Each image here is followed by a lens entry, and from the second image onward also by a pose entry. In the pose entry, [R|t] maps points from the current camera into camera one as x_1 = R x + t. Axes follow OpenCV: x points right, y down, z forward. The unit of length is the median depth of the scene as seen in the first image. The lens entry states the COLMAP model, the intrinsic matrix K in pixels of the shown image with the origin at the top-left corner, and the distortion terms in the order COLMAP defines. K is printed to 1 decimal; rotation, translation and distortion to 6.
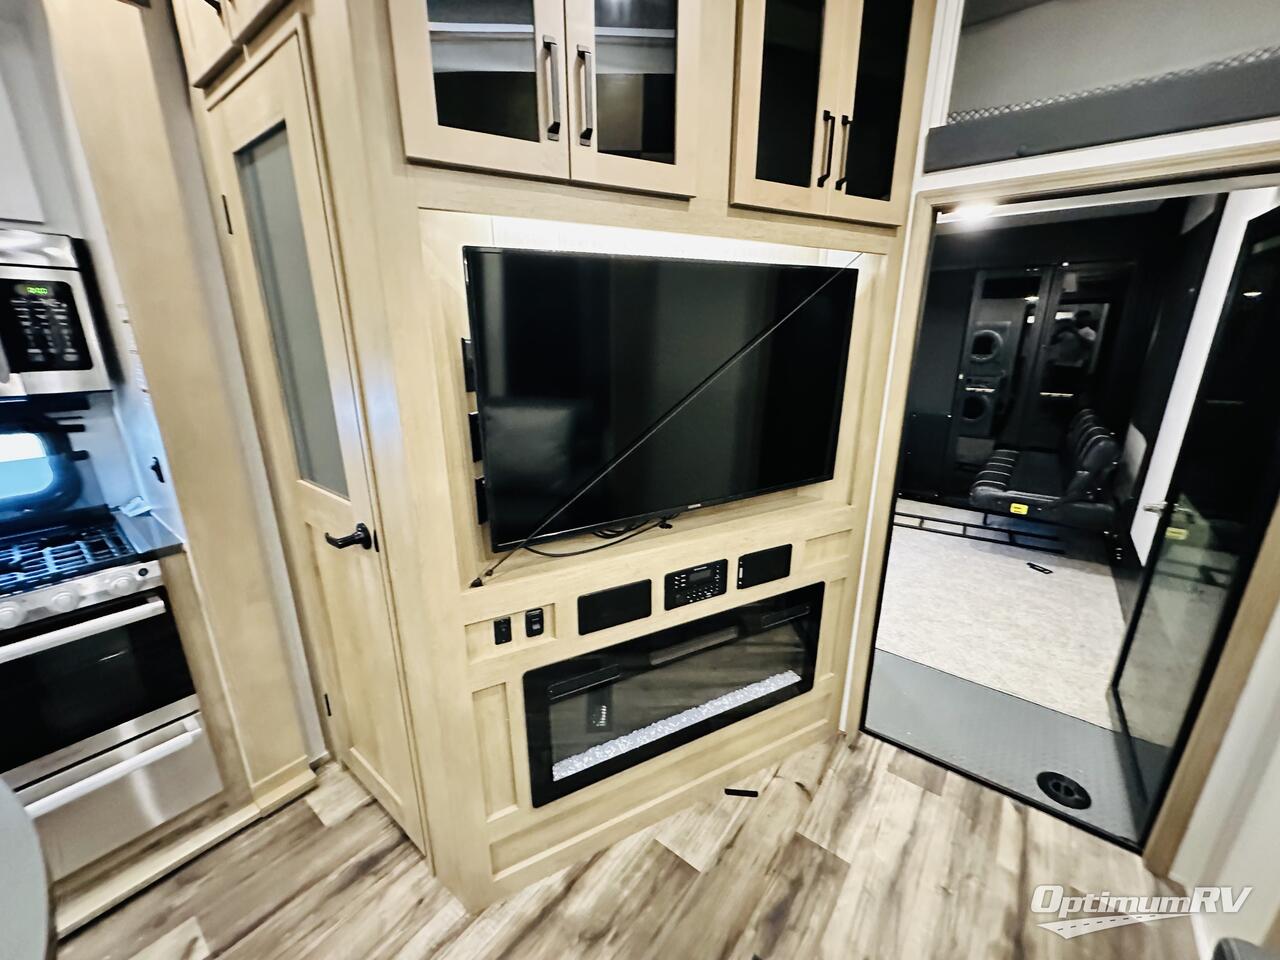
lens RADIAL K [[511.4, 0, 641.0], [0, 511.4, 472.5], [0, 0, 1]] dist [-0.003799, 0.000491]
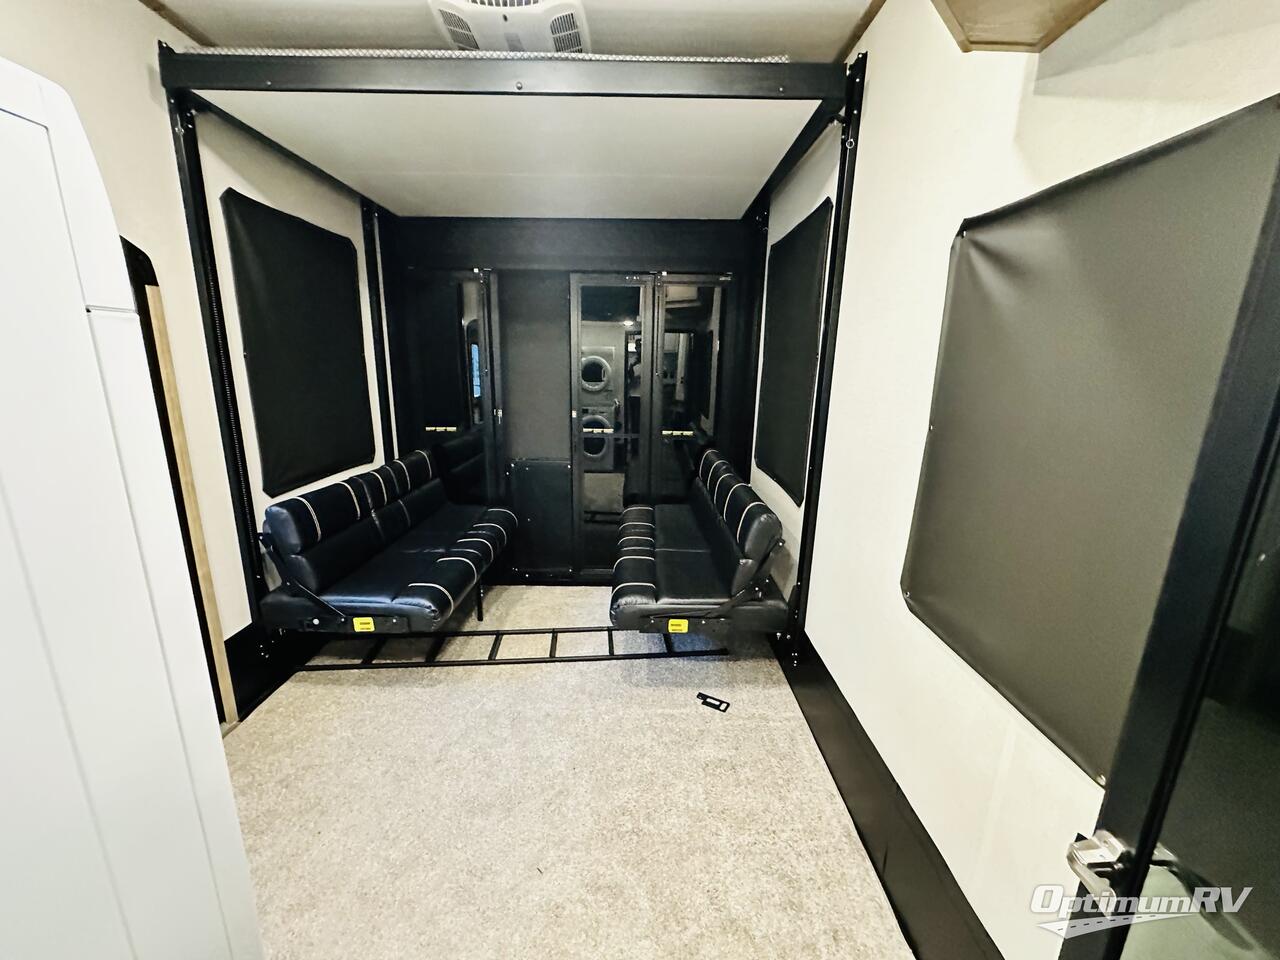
lens RADIAL K [[511.4, 0, 639.3], [0, 511.4, 472.8], [0, 0, 1]] dist [-0.003799, 0.000491]
pose [[0.786076, -0.118663, 0.606633, 0.284651], [0.148137, 0.988966, 0.001496, -0.108390], [-0.600117, 0.088689, 0.794981, 0.426106]]
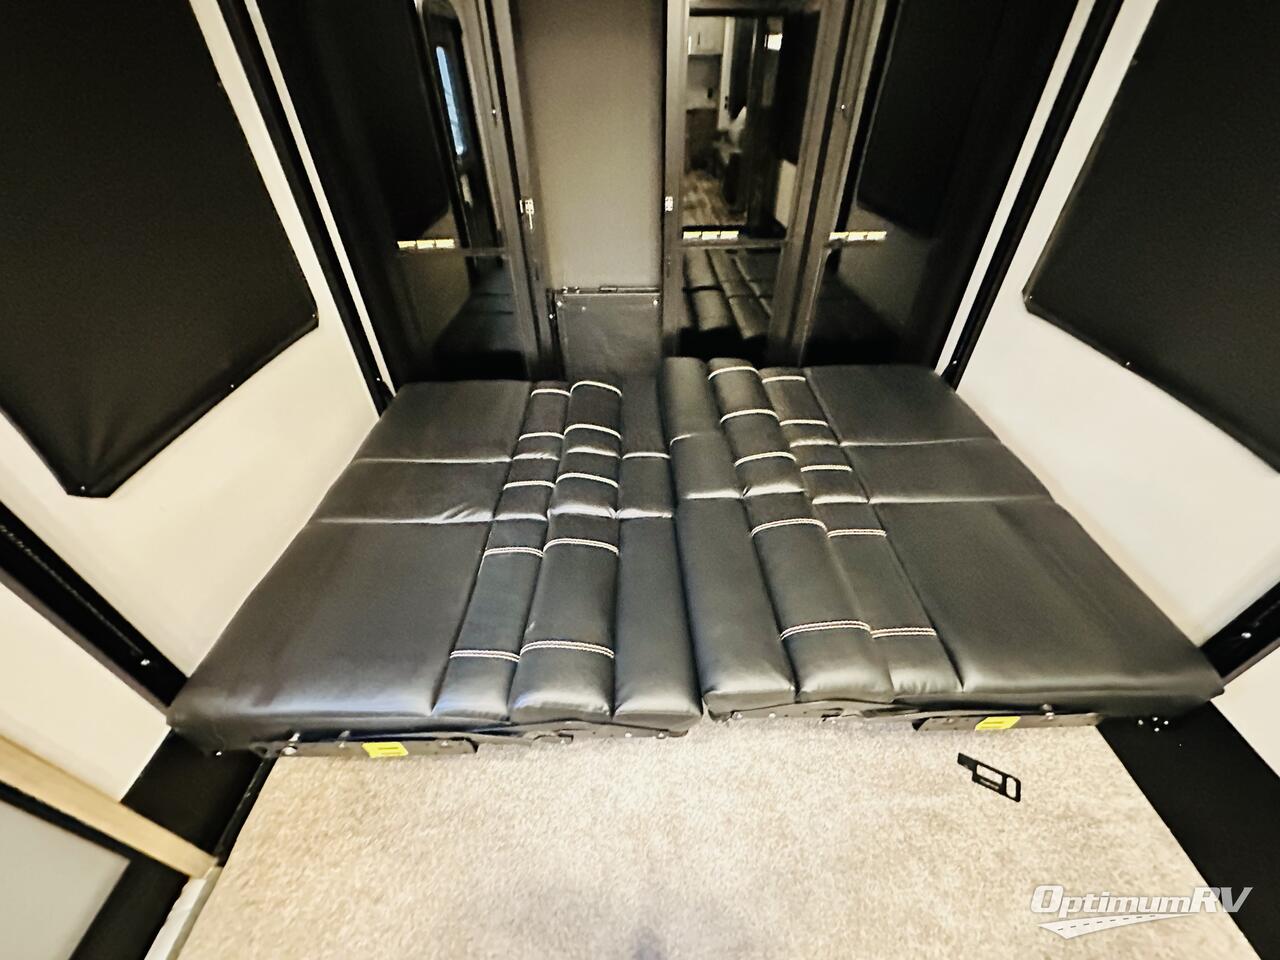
lens RADIAL K [[511.4, 0, 642.3], [0, 511.4, 486.2], [0, 0, 1]] dist [-0.003799, 0.000491]
pose [[0.774627, -0.406057, 0.484840, 0.394887], [0.178217, 0.875734, 0.448697, -0.214903], [-0.606788, -0.261167, 0.750733, 0.792612]]
